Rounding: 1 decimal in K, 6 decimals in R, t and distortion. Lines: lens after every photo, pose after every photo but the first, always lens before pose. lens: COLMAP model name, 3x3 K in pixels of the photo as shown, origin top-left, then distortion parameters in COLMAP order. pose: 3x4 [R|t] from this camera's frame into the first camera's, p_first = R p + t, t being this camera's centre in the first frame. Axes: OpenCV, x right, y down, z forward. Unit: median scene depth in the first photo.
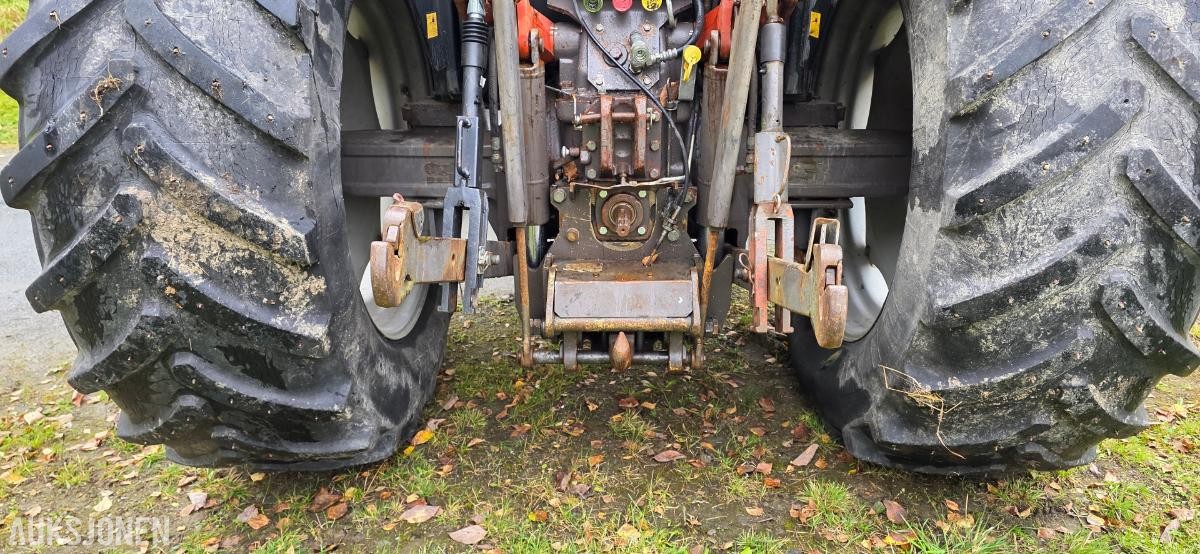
lens RADIAL K [[804.3, 0, 595.8], [0, 804.3, 272.7], [0, 0, 1]] dist [0.069964, -0.070009]
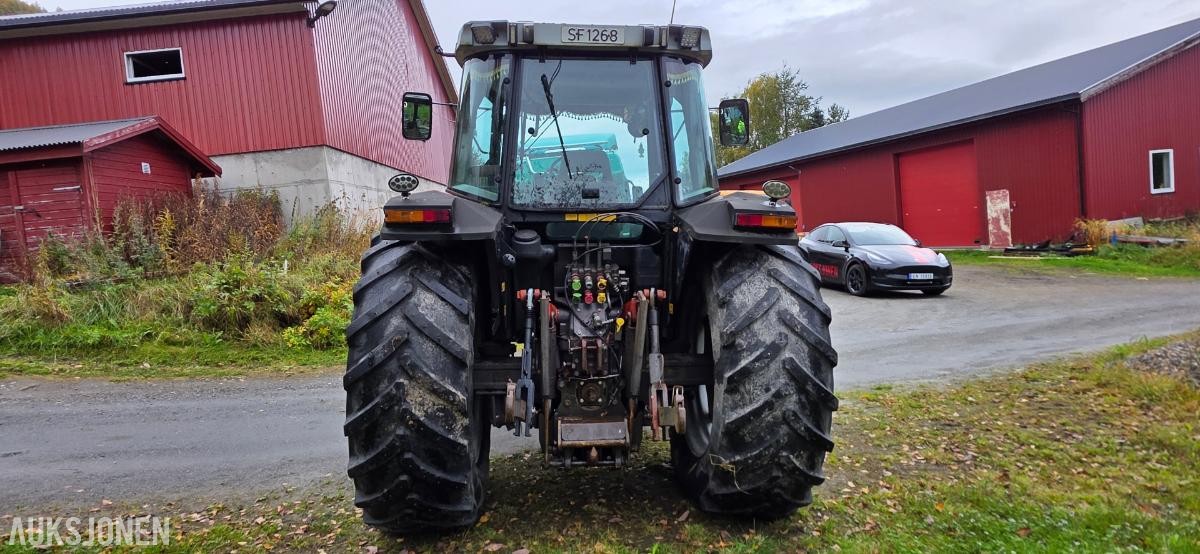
lens RADIAL K [[650.9, 0, 593.0], [0, 650.9, 276.8], [0, 0, 1]] dist [0.003638, 0.000682]
pose [[0.994557, -0.002398, 0.104168, -0.162647], [0.033935, 0.952685, -0.302059, 0.181304], [-0.098515, 0.303950, 0.947581, -0.858222]]
